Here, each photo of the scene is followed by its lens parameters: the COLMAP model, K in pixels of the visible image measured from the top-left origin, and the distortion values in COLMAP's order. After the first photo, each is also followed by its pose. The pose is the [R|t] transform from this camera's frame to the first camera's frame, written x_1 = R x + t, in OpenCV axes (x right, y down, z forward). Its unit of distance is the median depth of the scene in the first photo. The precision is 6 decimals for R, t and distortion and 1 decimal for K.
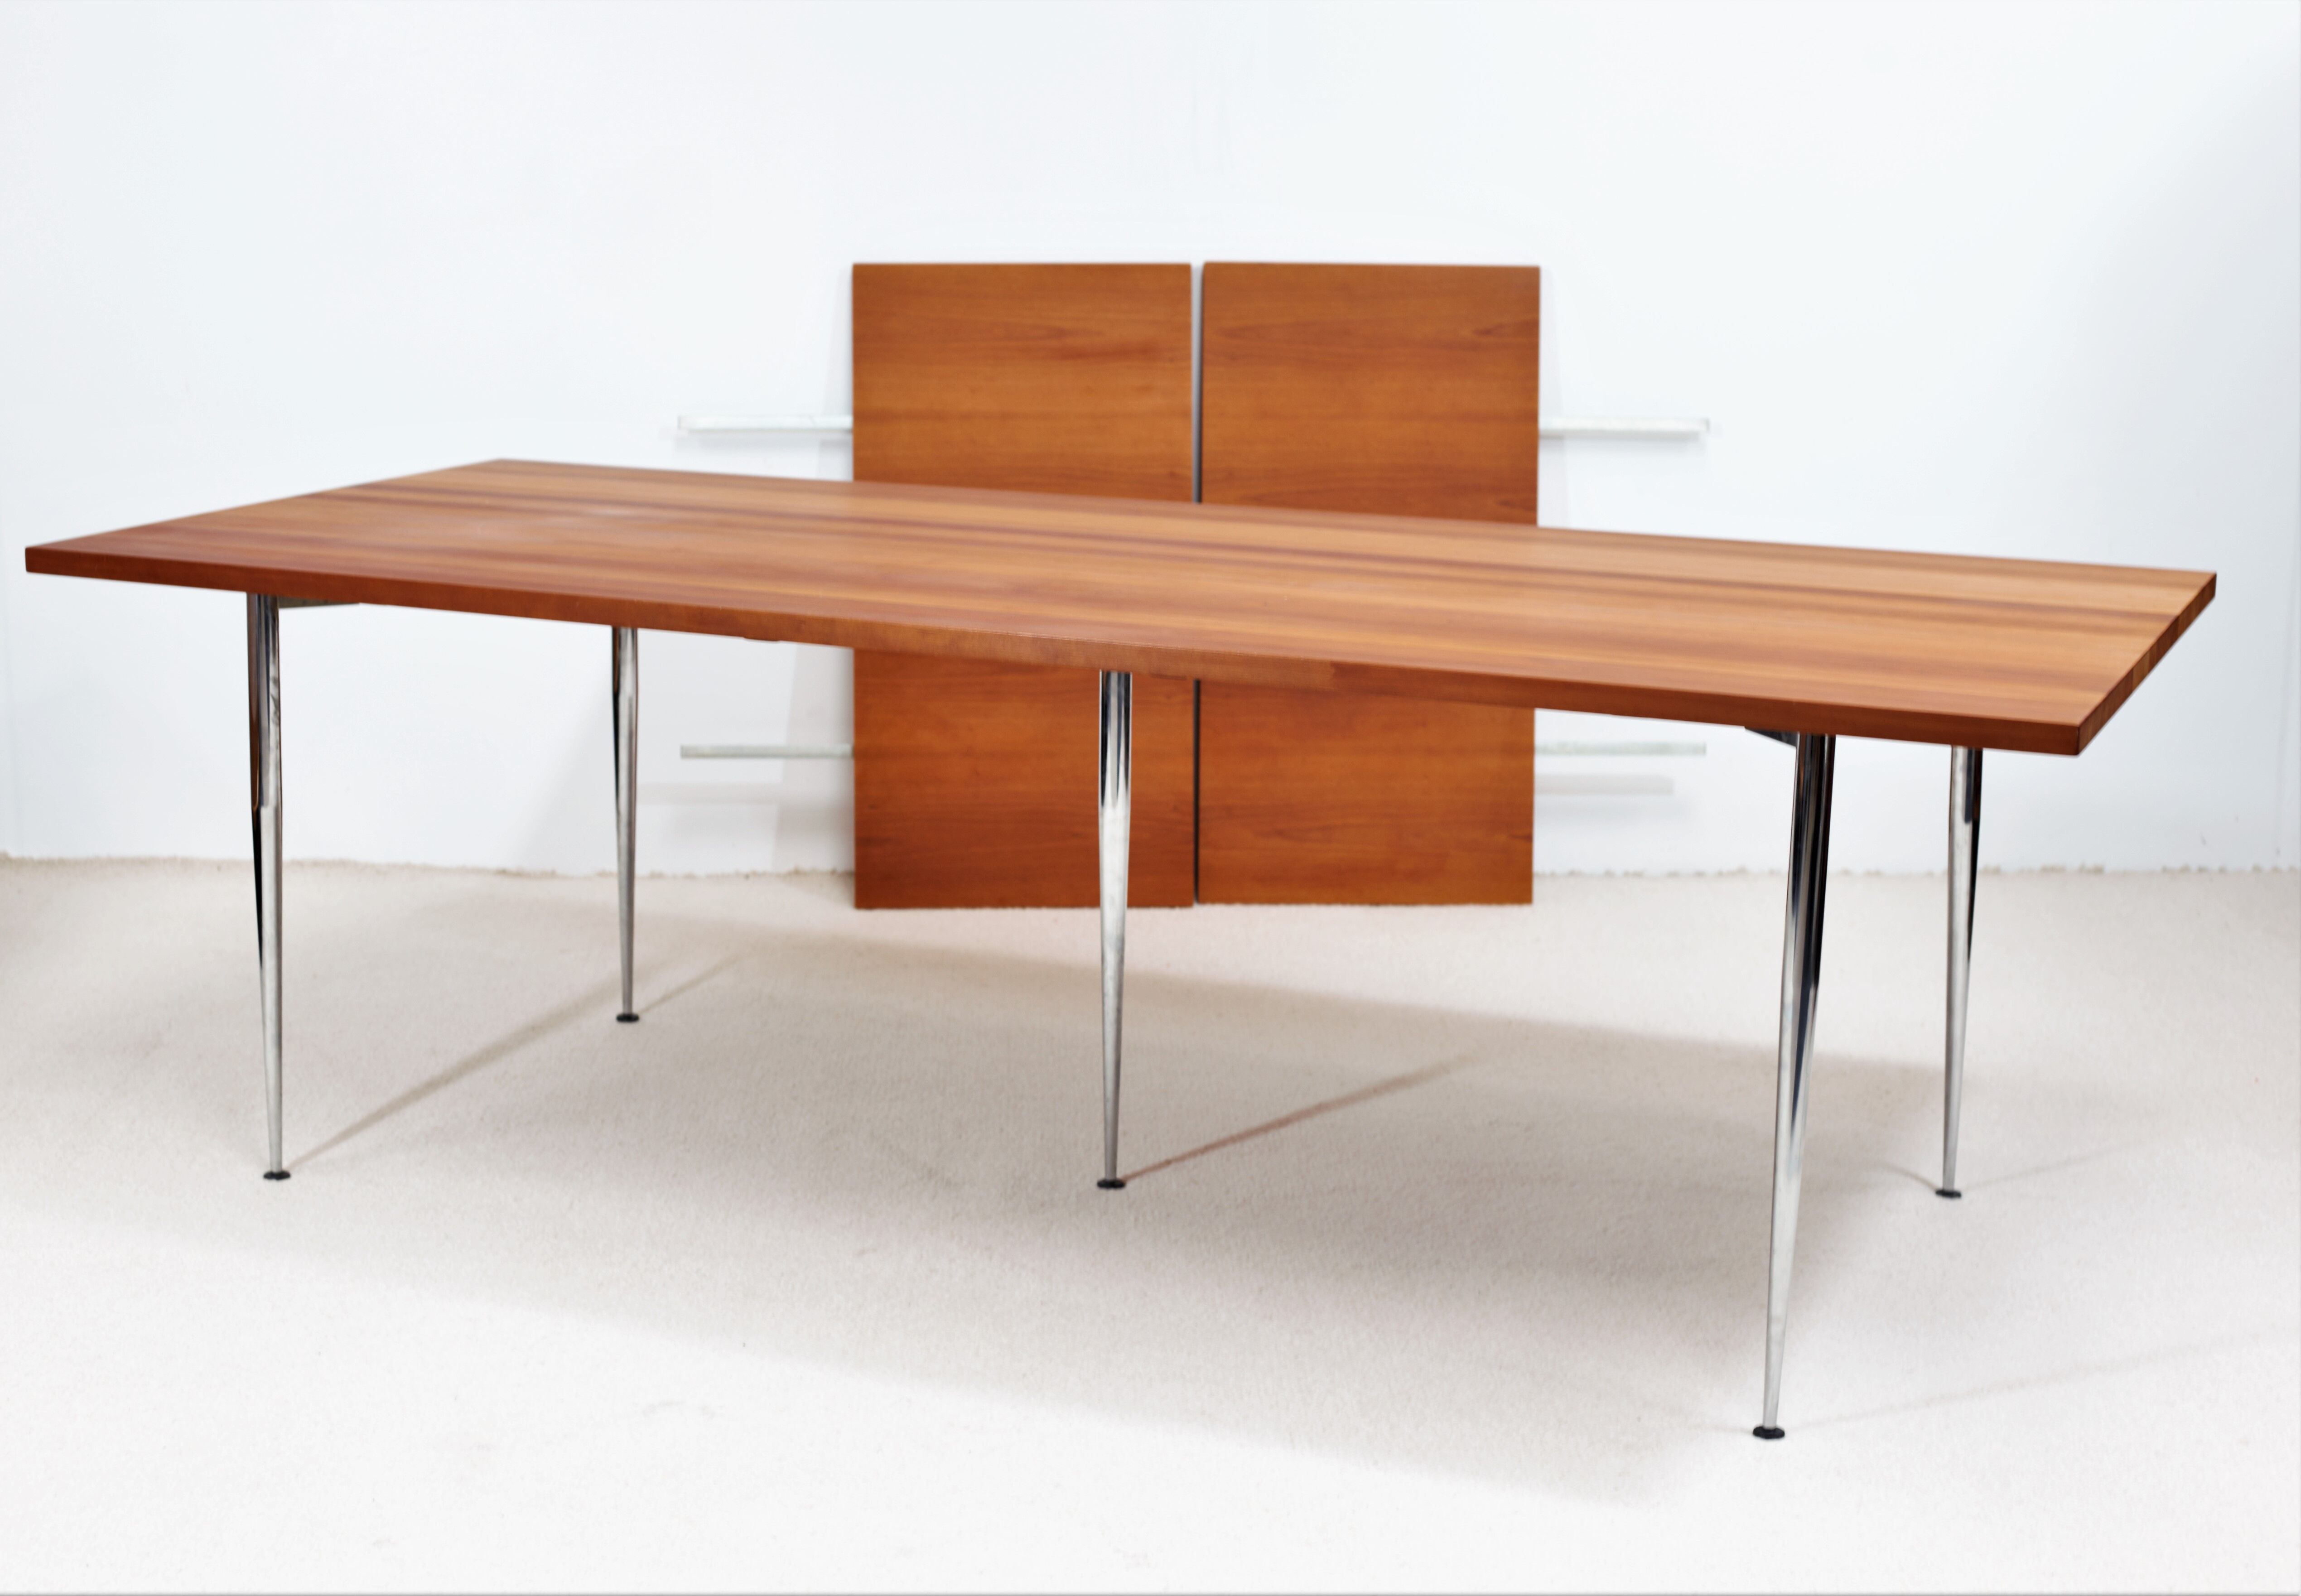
lens RADIAL K [[3573.0, 0, 1150.5], [0, 3573.0, 798.0], [0, 0, 1]] dist [-0.110924, -0.042805]
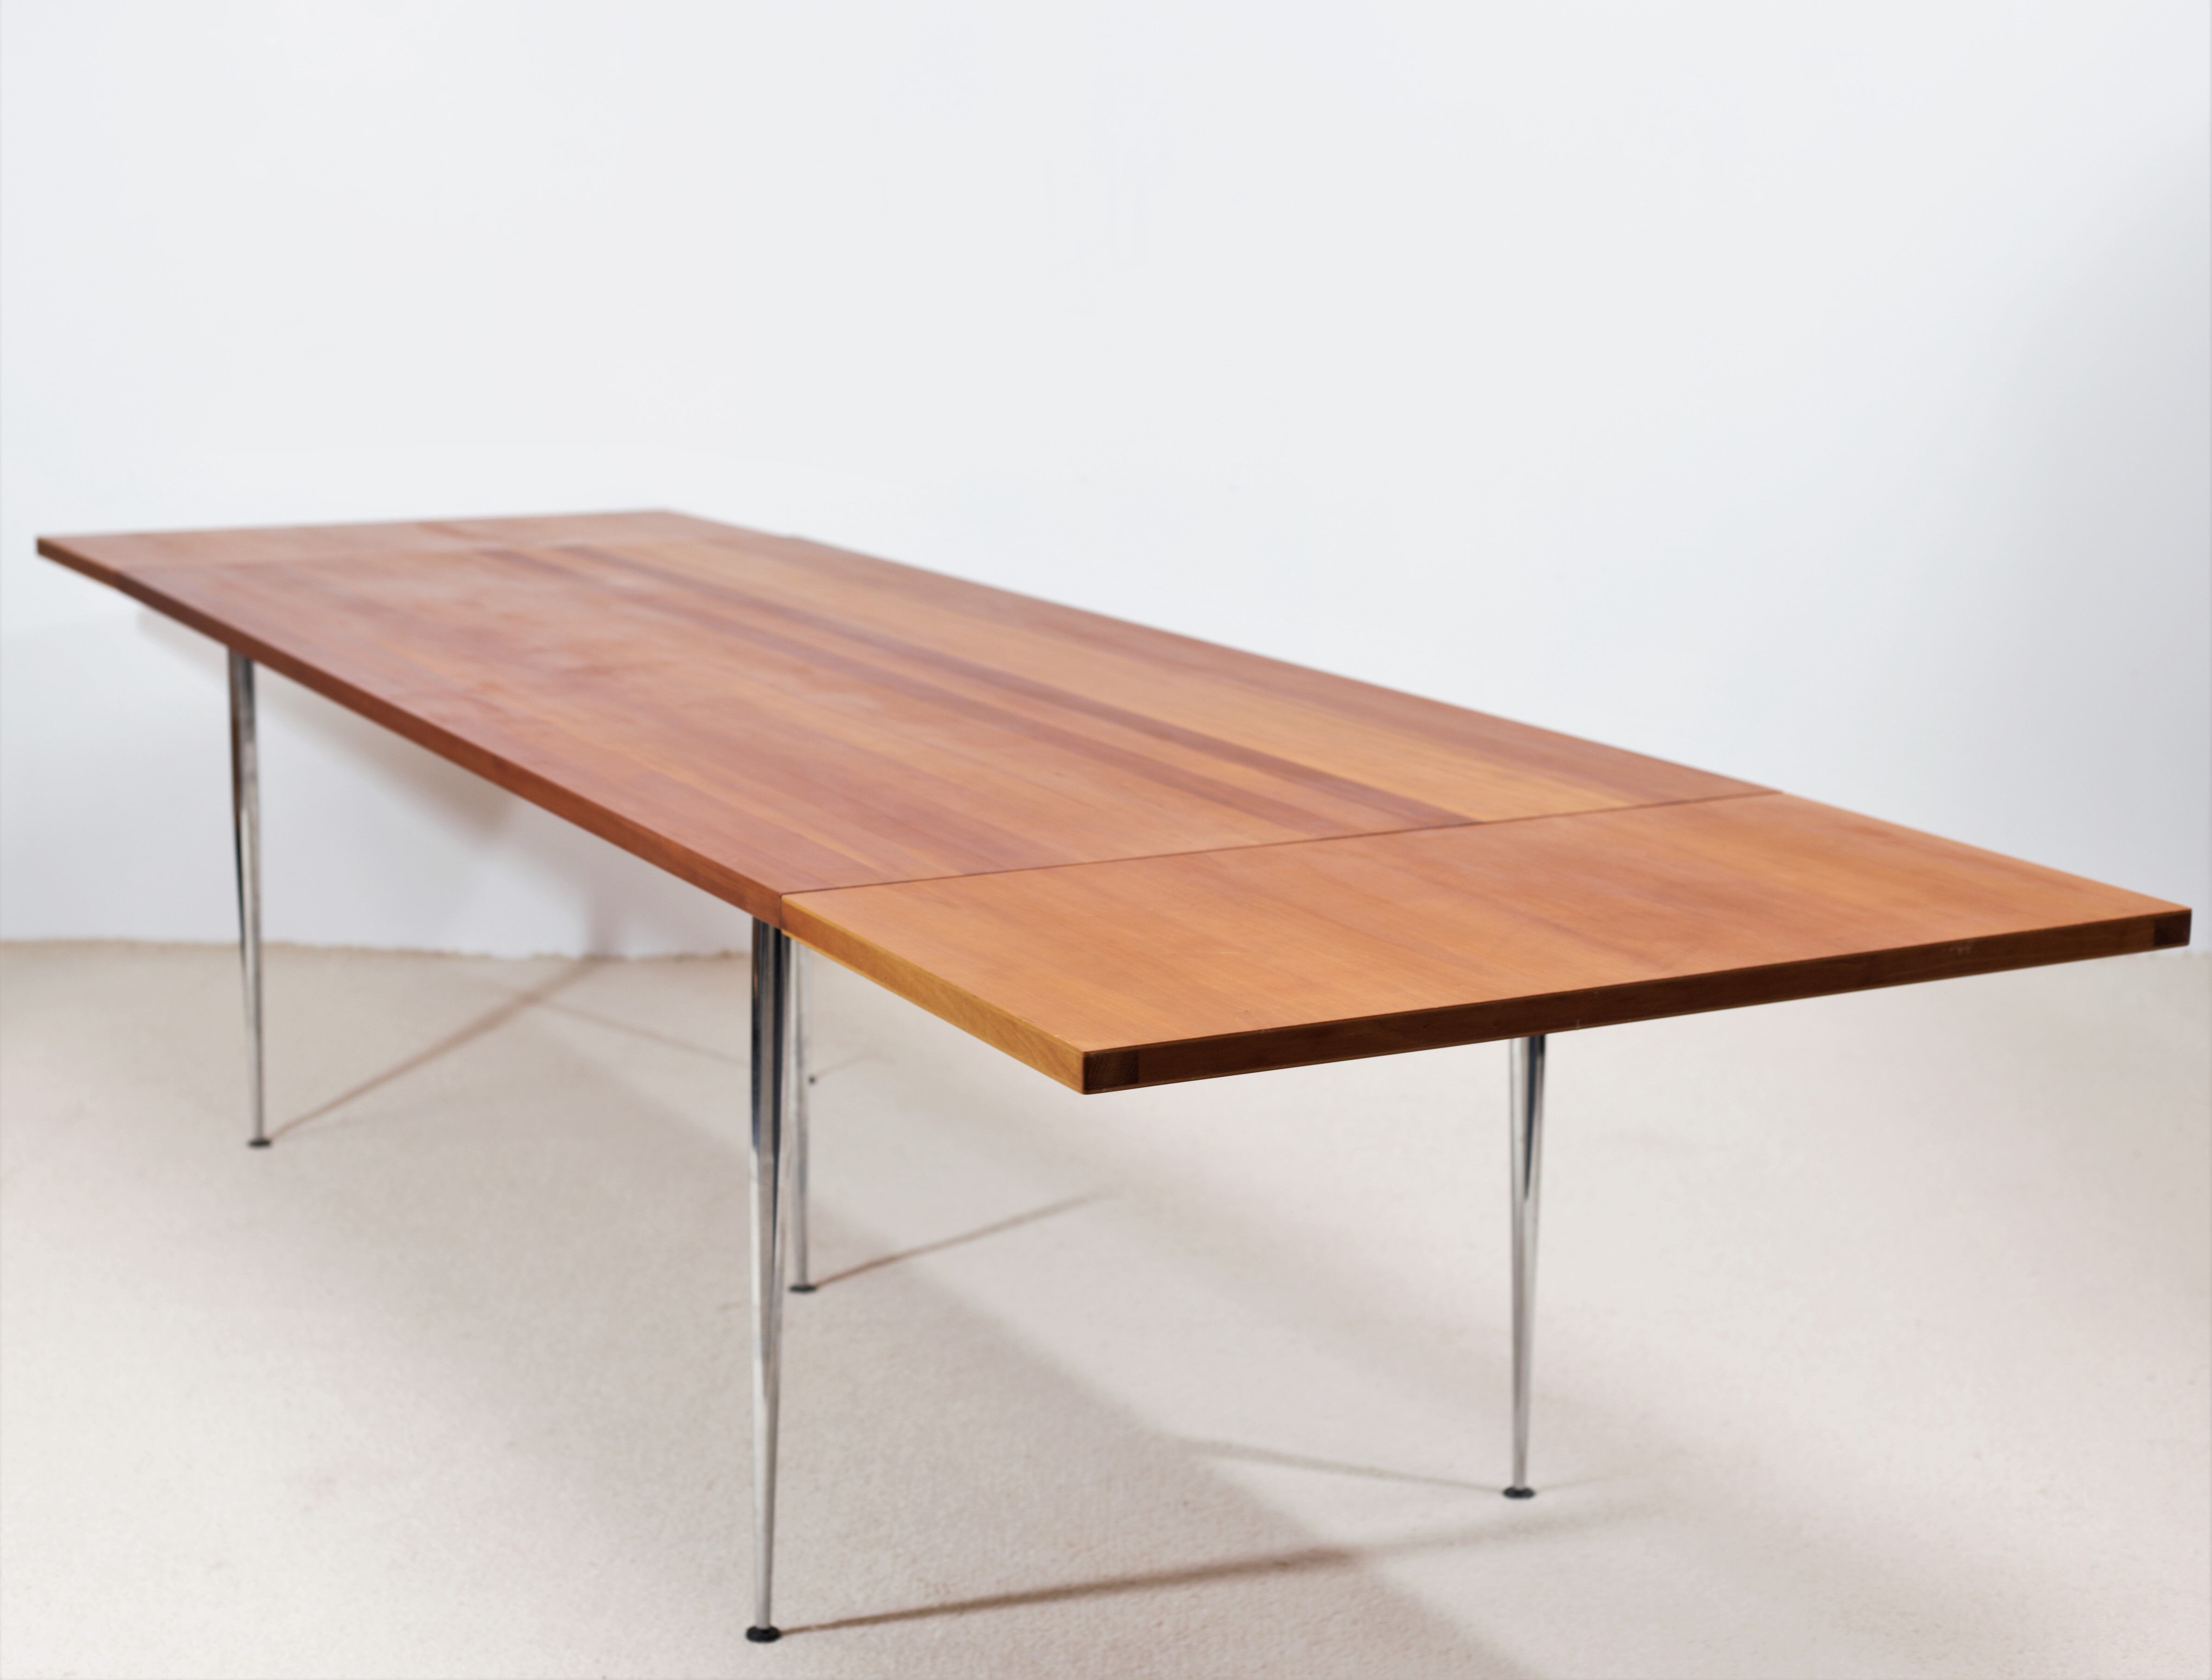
lens RADIAL K [[3696.3, 0, 1015.7], [0, 3696.3, 840.8], [0, 0, 1]] dist [-0.058106, -0.147525]
pose [[0.762130, 0.115840, -0.636976, 0.577327], [-0.129264, 0.991279, 0.025611, -0.042032], [0.634388, 0.062819, 0.770458, 0.205807]]
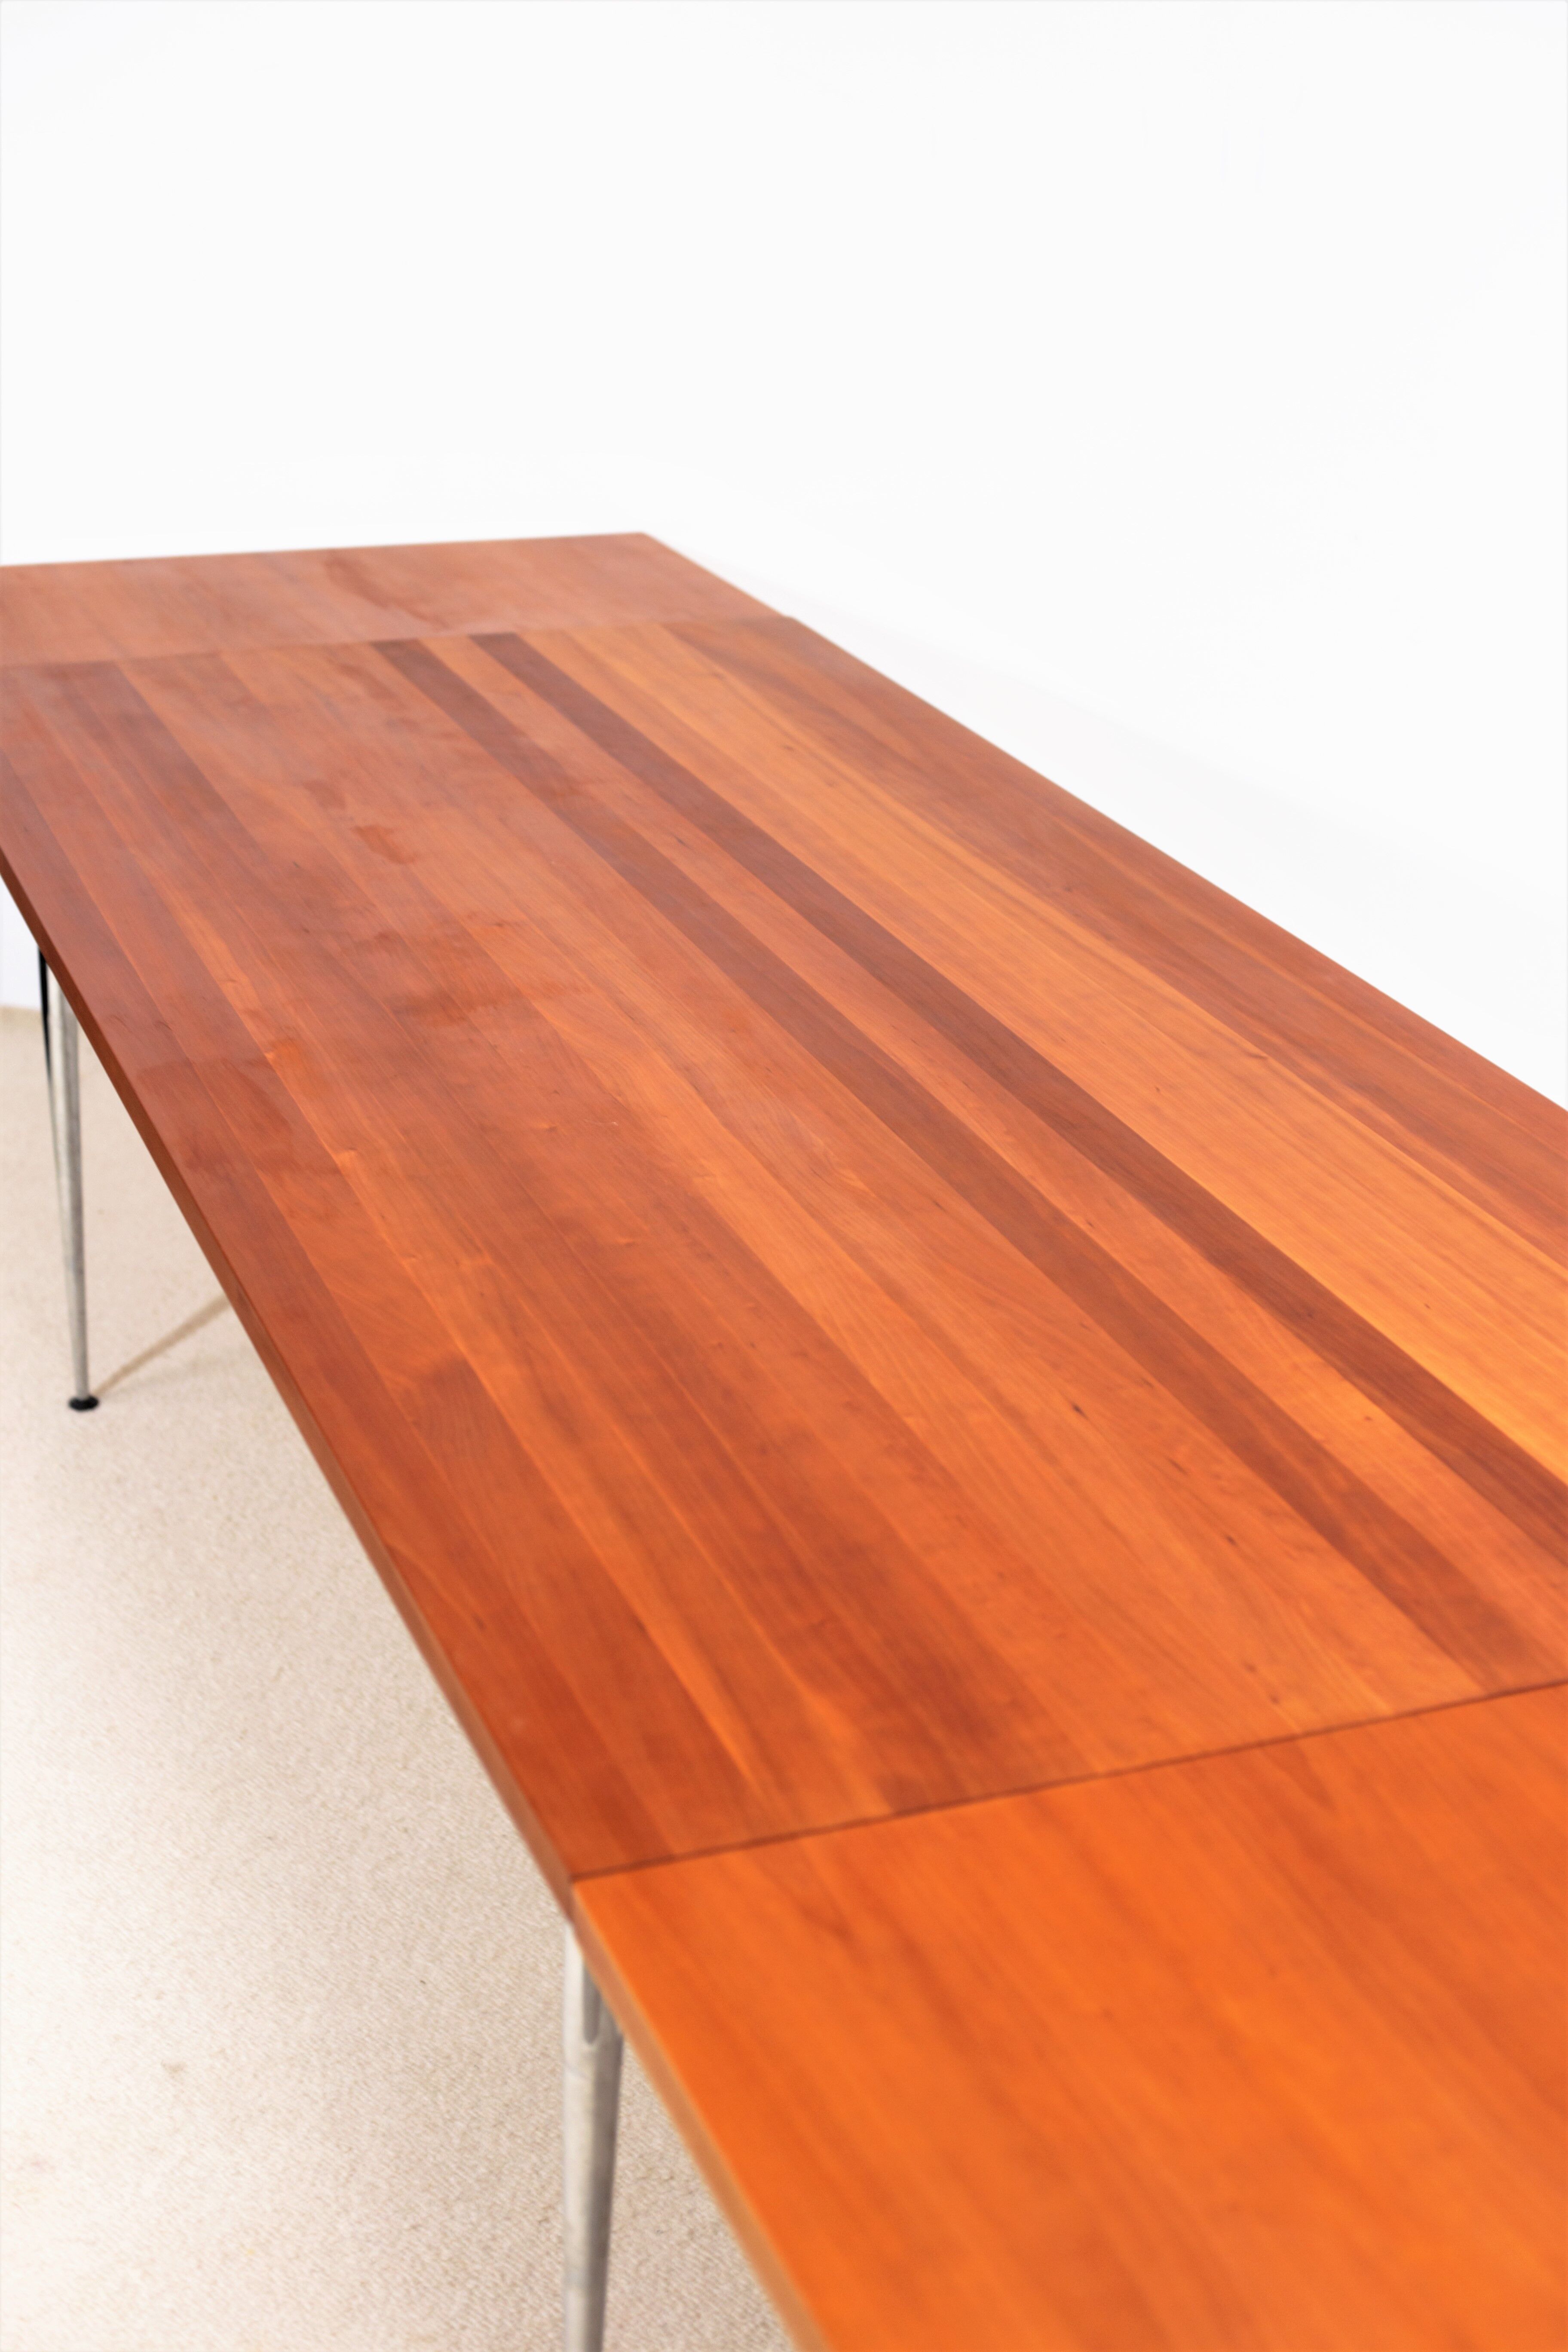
lens RADIAL K [[3435.1, 0, 784.0], [0, 3435.1, 1176.0], [0, 0, 1]] dist [-0.108436, -0.072413]
pose [[0.696164, 0.282564, -0.659934, 0.378298], [-0.167412, 0.957833, 0.233513, -0.156735], [0.698089, -0.052083, 0.714114, 0.428082]]
